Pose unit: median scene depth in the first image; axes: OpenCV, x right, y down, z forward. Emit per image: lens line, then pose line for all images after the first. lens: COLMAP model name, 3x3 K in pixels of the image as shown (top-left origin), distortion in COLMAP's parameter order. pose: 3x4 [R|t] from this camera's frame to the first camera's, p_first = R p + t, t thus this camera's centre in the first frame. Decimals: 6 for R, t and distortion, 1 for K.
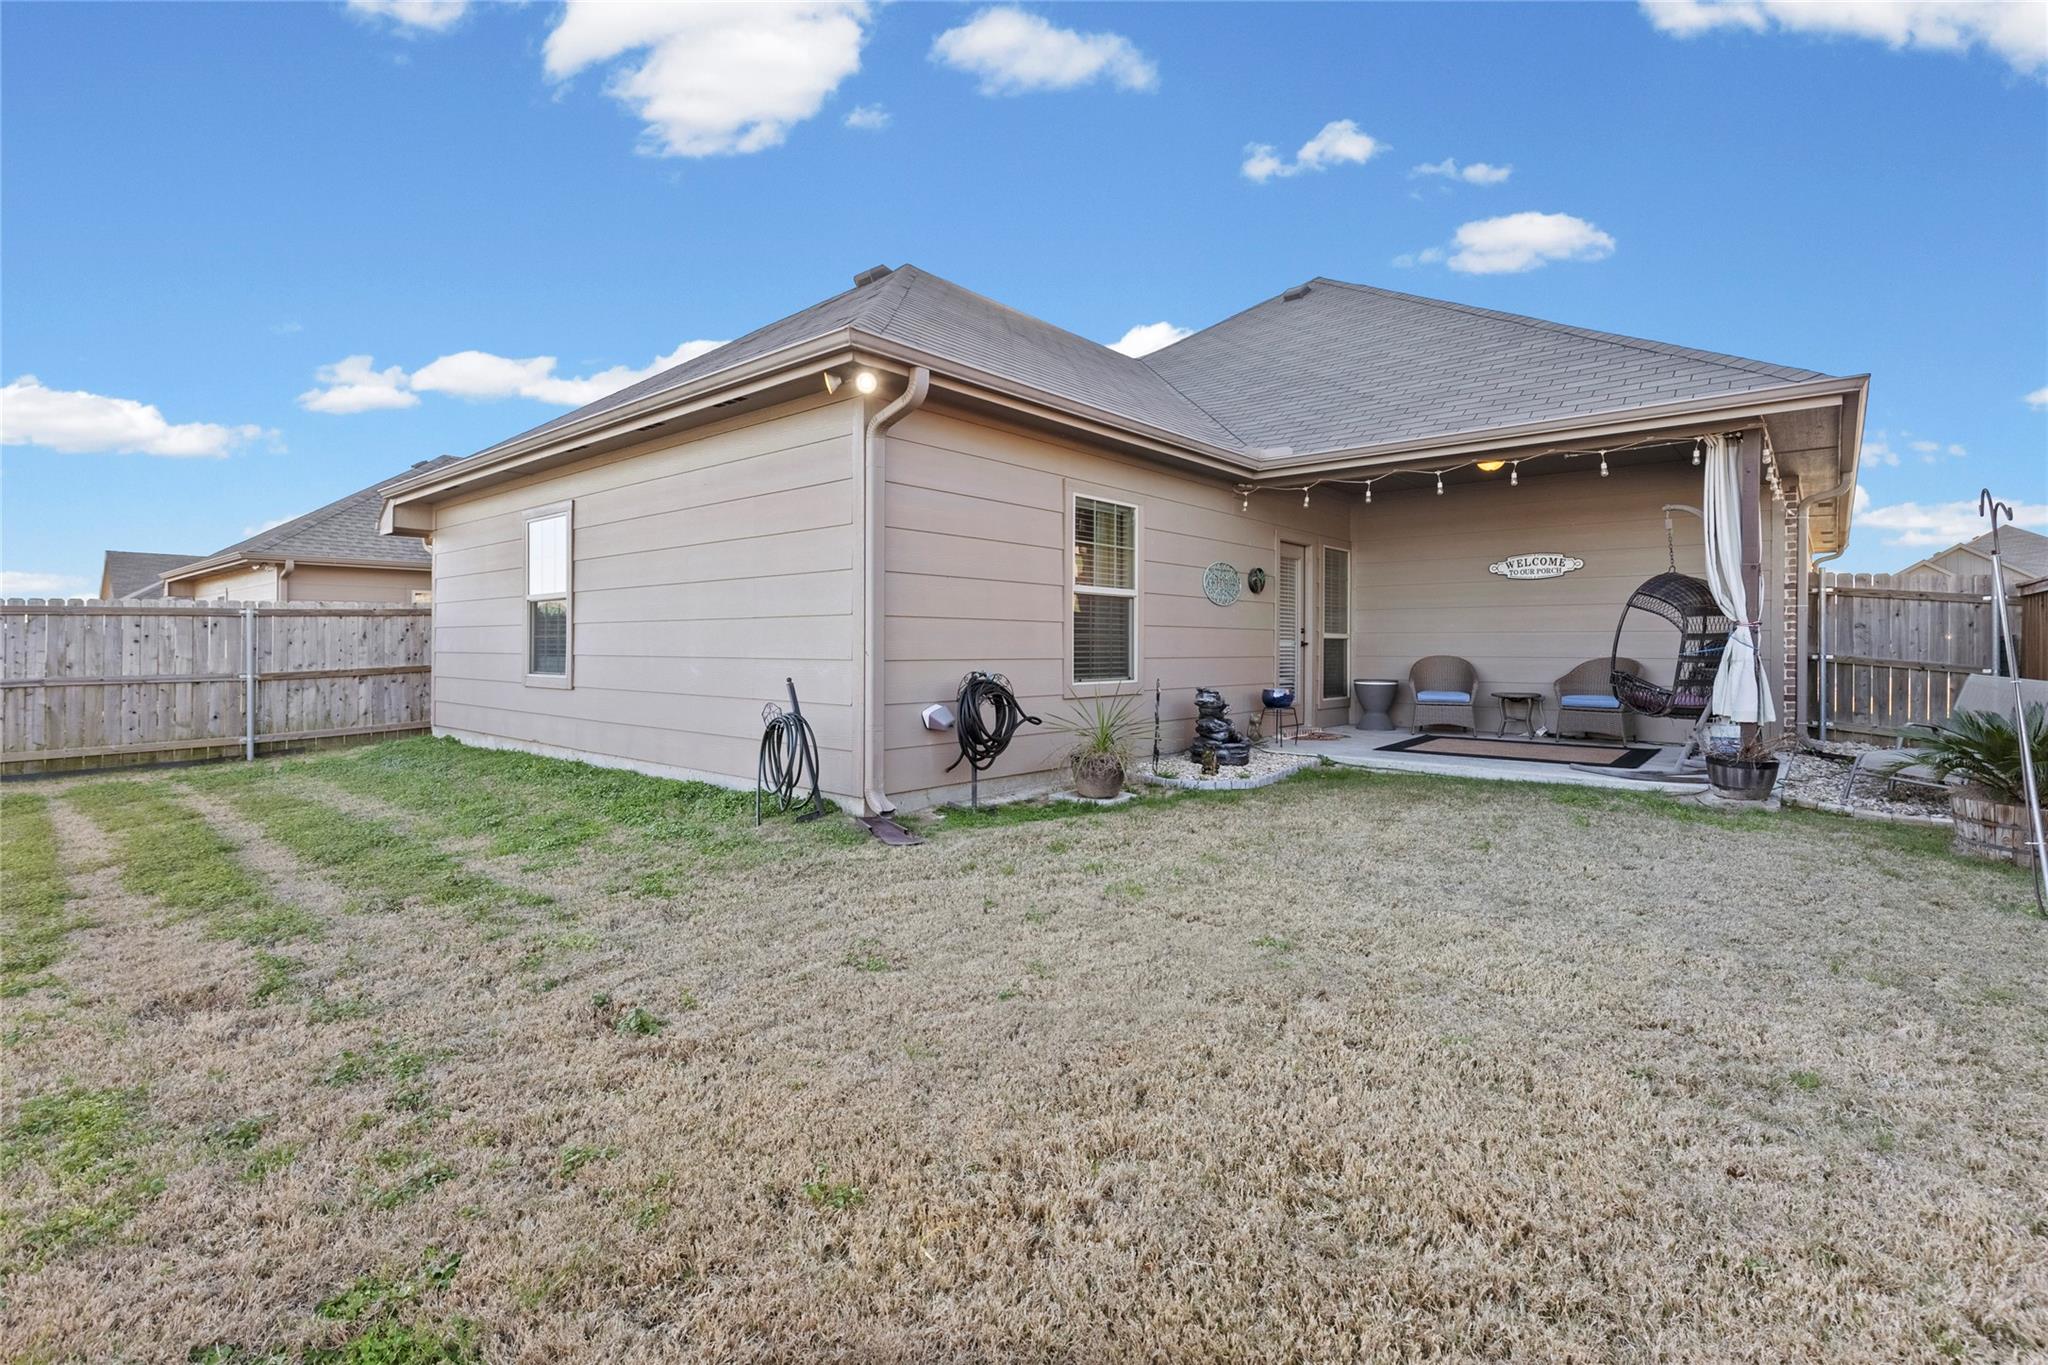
lens RADIAL K [[926.3, 0, 1015.6], [0, 926.3, 659.8], [0, 0, 1]] dist [0.001099, 0.000134]
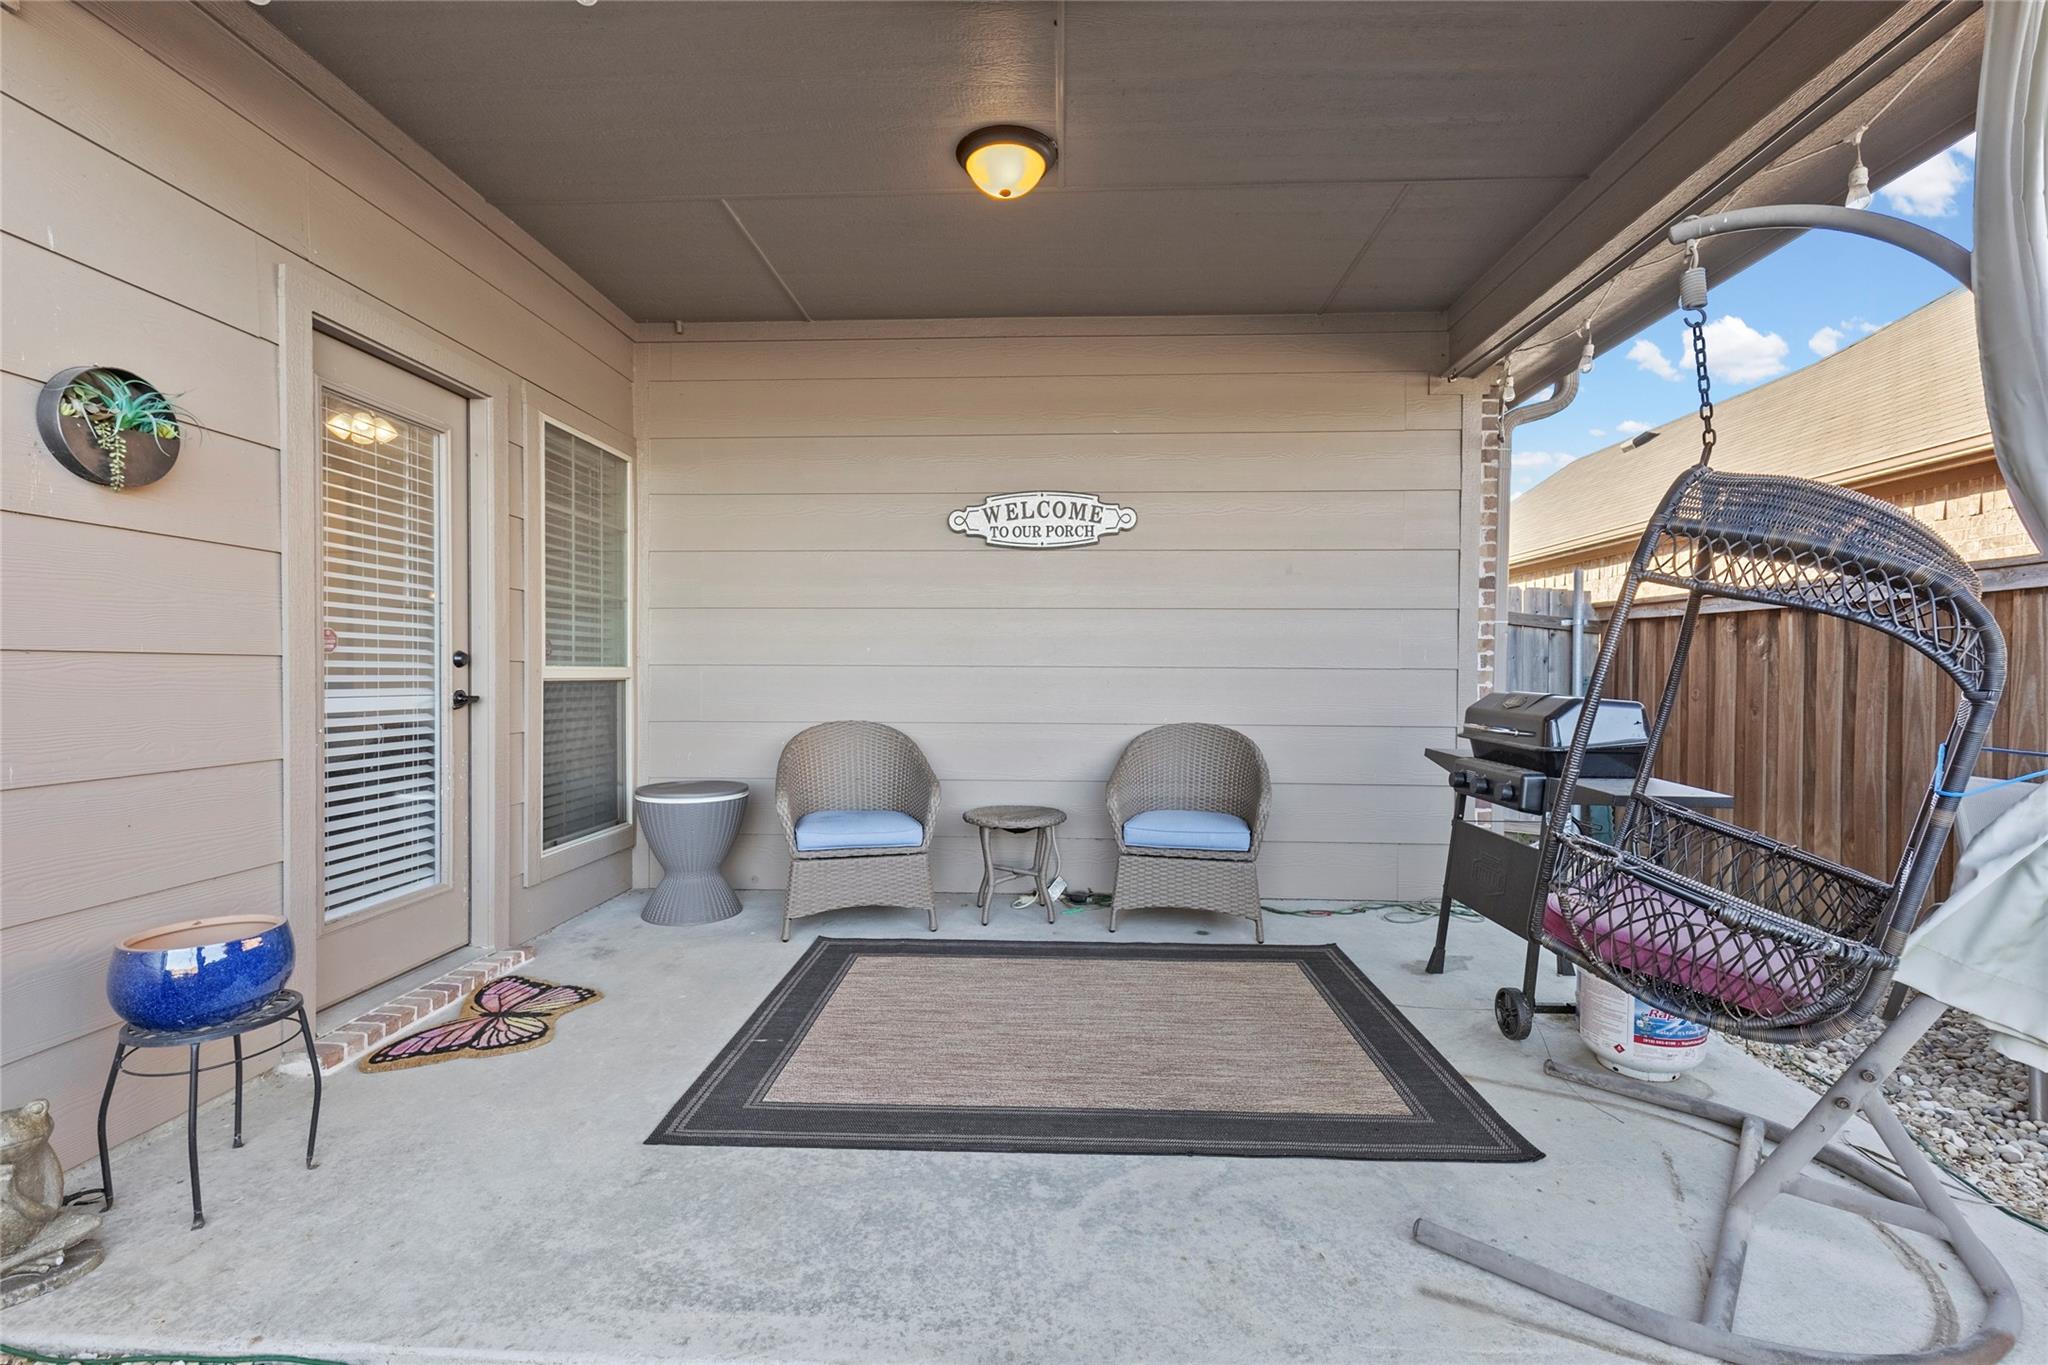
lens RADIAL K [[926.3, 0, 1015.6], [0, 926.3, 659.8], [0, 0, 1]] dist [0.001099, 0.000134]
pose [[0.786134, 0.008521, 0.617998, 0.272243], [0.005300, 0.999775, -0.020527, -0.024236], [-0.618034, 0.019412, 0.785912, 0.651063]]
